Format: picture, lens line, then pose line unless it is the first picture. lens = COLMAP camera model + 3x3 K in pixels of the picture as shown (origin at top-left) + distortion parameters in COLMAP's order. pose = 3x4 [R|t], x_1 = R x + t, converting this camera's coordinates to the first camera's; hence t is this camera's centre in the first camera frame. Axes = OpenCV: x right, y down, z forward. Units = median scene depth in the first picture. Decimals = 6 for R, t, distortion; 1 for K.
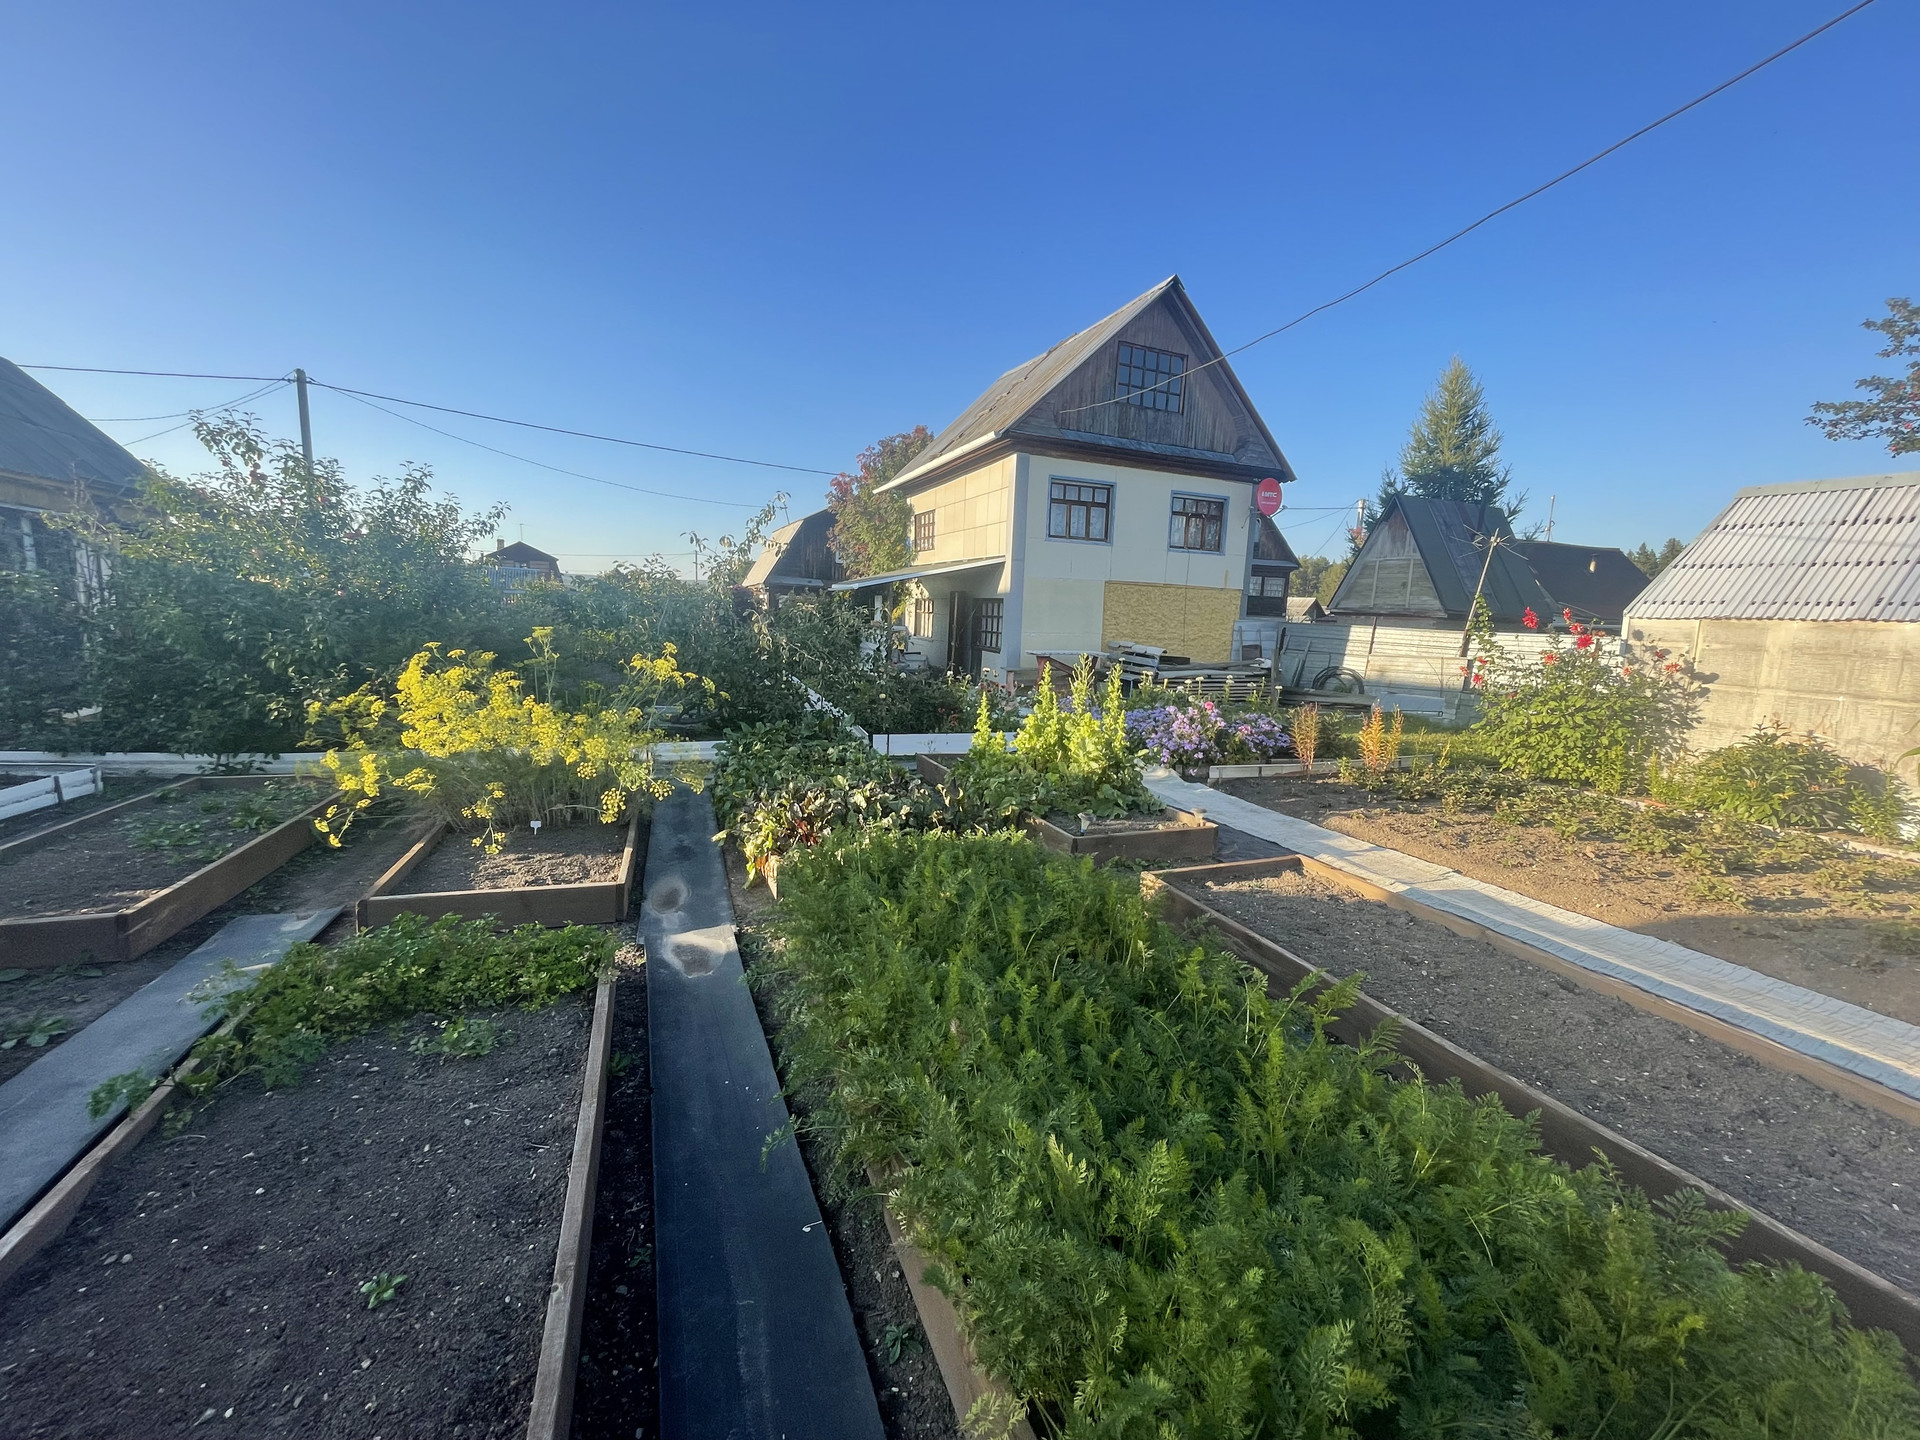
lens RADIAL K [[767.5, 0, 960.0], [0, 767.5, 720.0], [0, 0, 1]] dist [-0.003197, -0.000120]
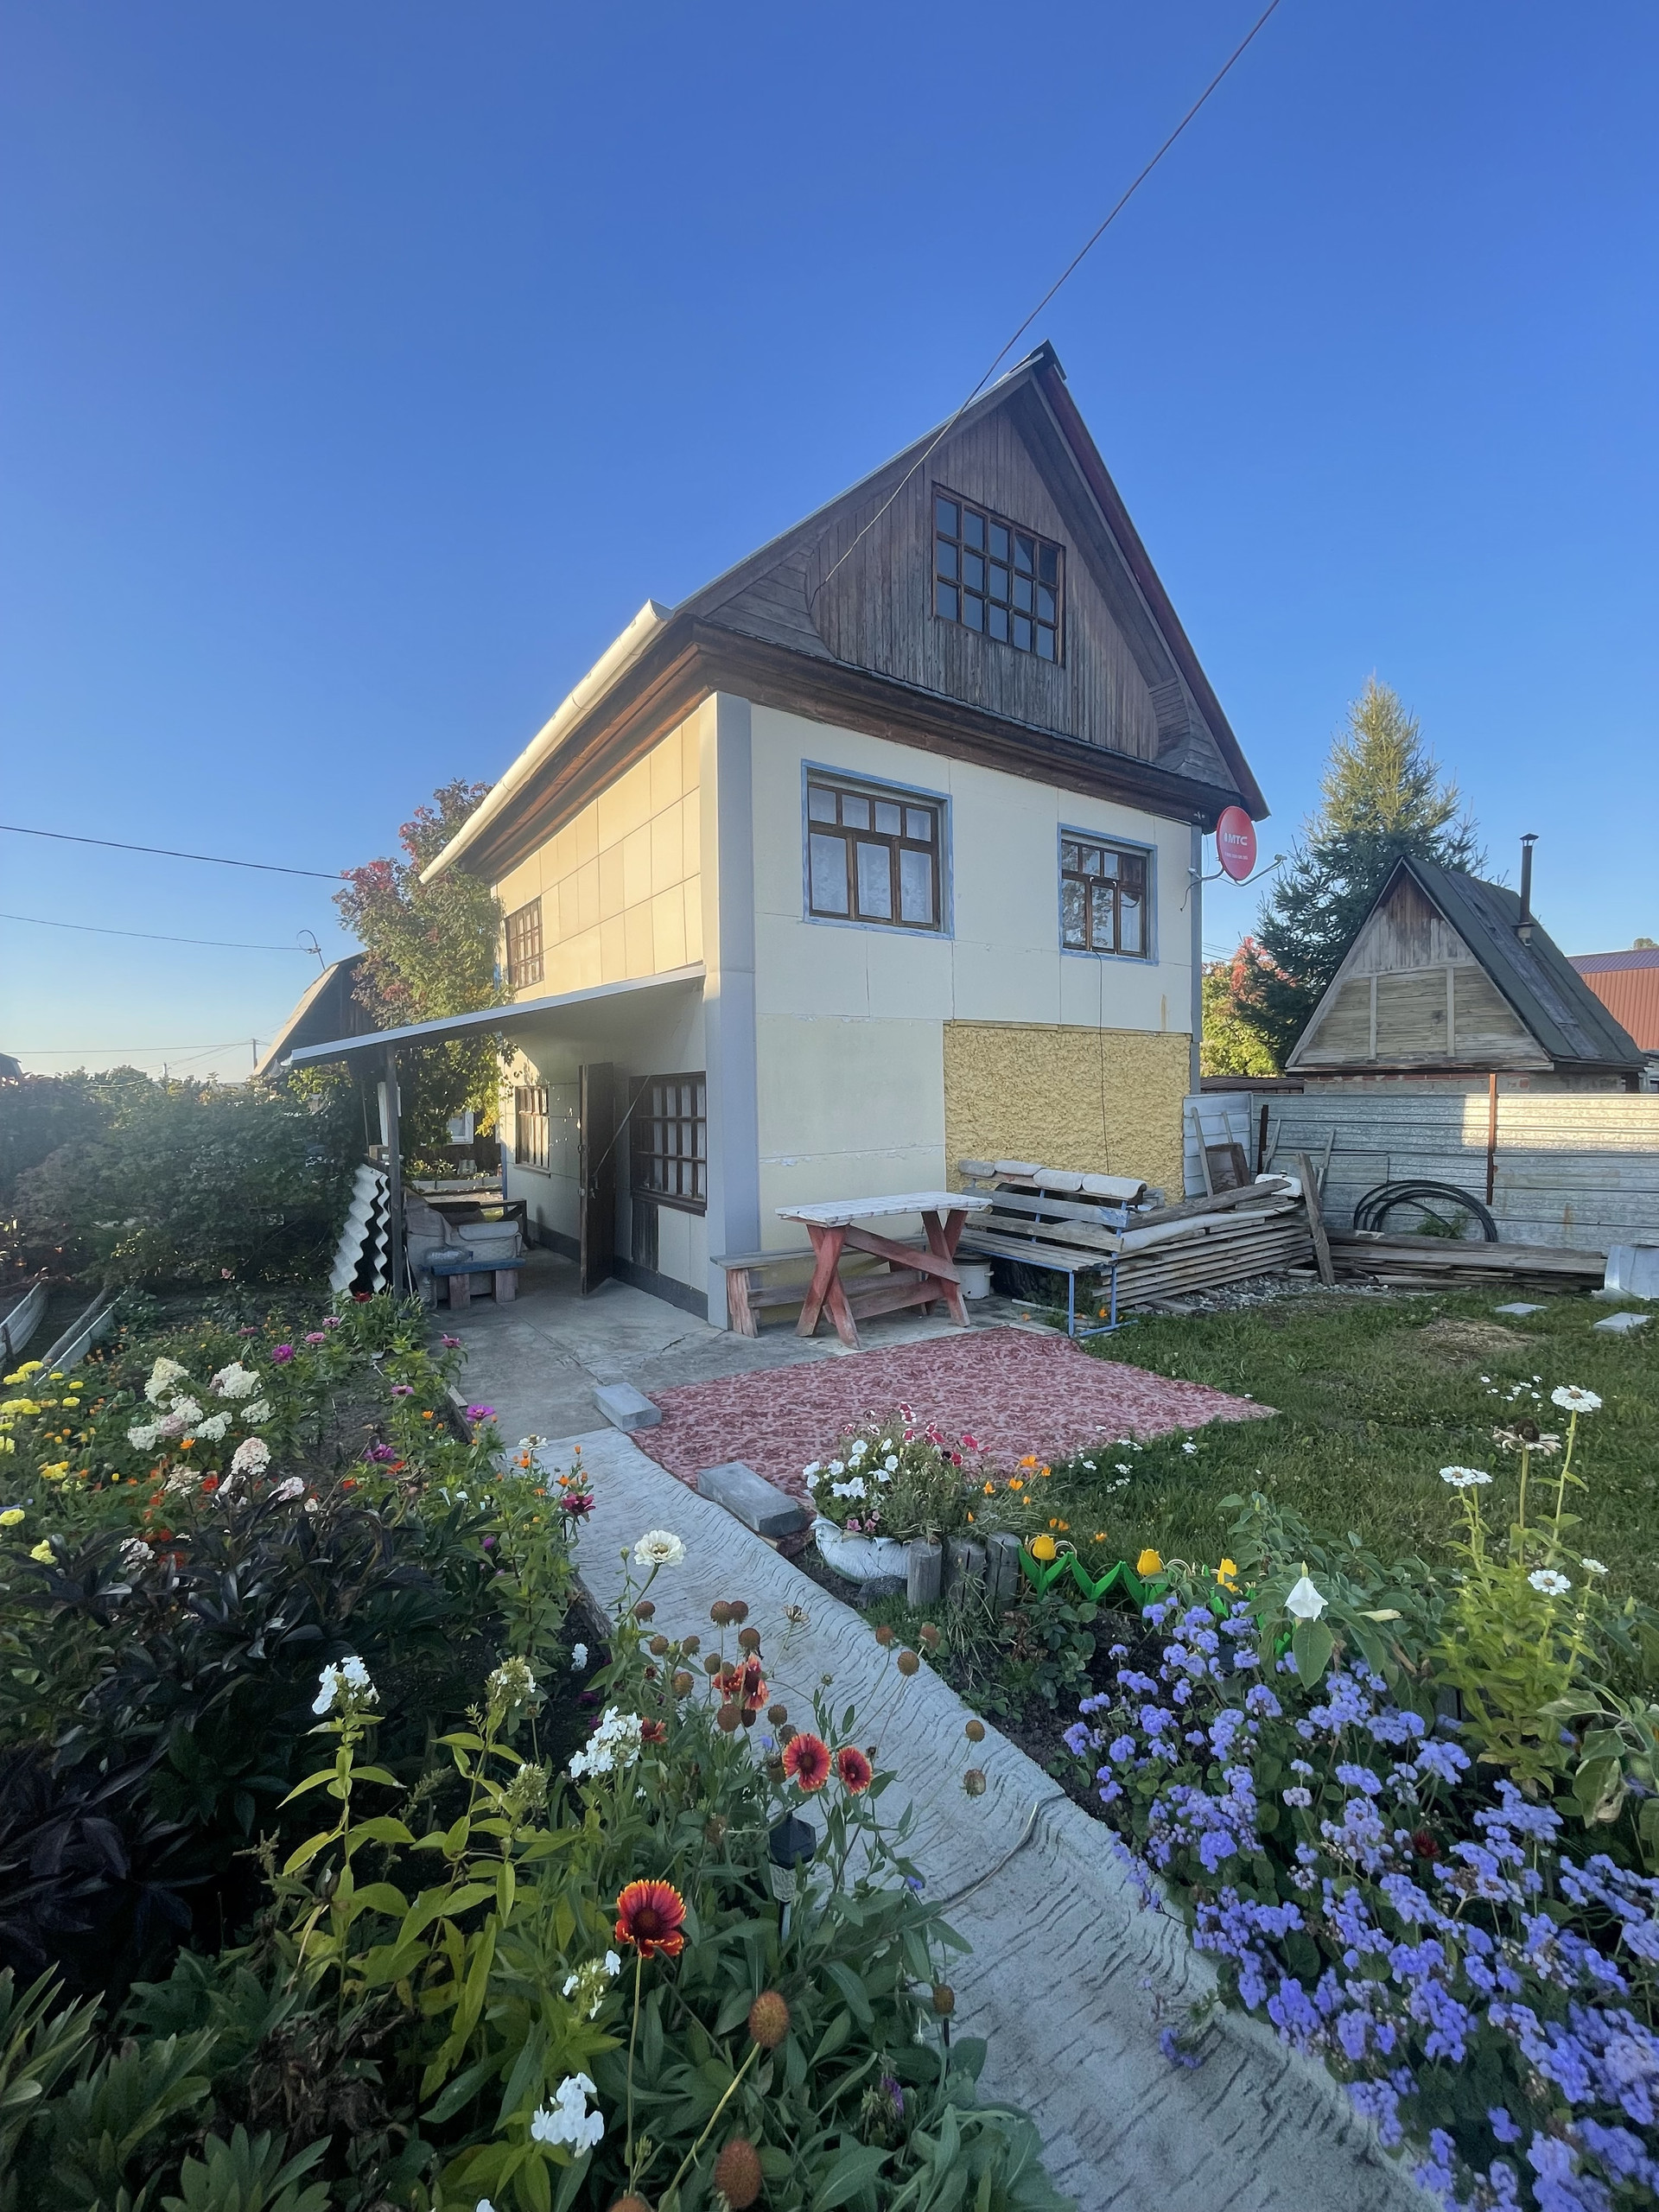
lens RADIAL K [[884.2, 0, 824.6], [0, 884.2, 1107.1], [0, 0, 1]] dist [-0.003197, -0.000120]
pose [[0.977862, -0.055427, 0.201776, 0.024220], [0.081071, 0.989320, -0.121132, -0.080874], [-0.192908, 0.134809, 0.971912, 0.548253]]
